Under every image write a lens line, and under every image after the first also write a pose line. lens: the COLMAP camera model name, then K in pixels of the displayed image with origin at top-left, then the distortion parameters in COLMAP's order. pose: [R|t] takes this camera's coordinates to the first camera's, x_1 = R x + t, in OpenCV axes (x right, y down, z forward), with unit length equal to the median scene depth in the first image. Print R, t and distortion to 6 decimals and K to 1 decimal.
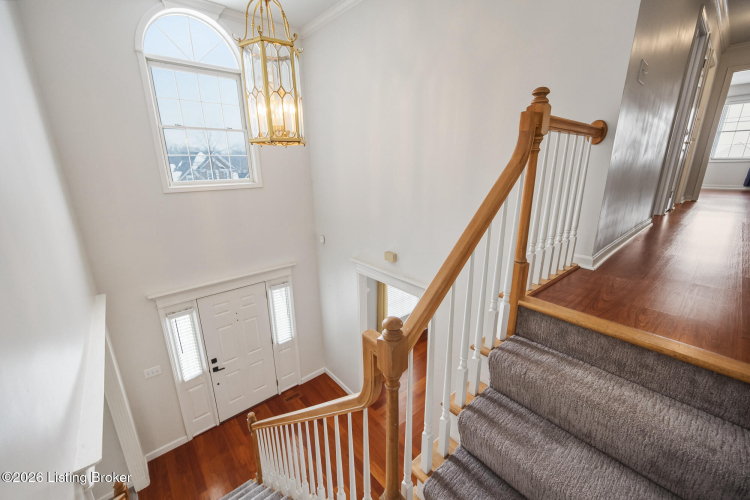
lens RADIAL K [[295.0, 0, 375.0], [0, 295.0, 250.0], [0, 0, 1]] dist [-0.000886, -0.000040]
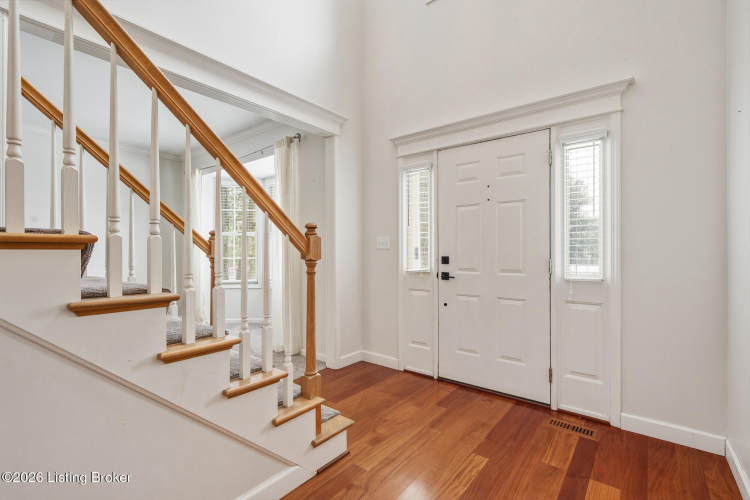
lens RADIAL K [[334.6, 0, 375.0], [0, 334.6, 250.0], [0, 0, 1]] dist [0.000861, -0.000010]
pose [[0.205469, 0.016523, -0.978524, 0.115046], [-0.264496, 0.963587, -0.039268, 0.416718], [0.942244, 0.266884, 0.202358, 0.701220]]
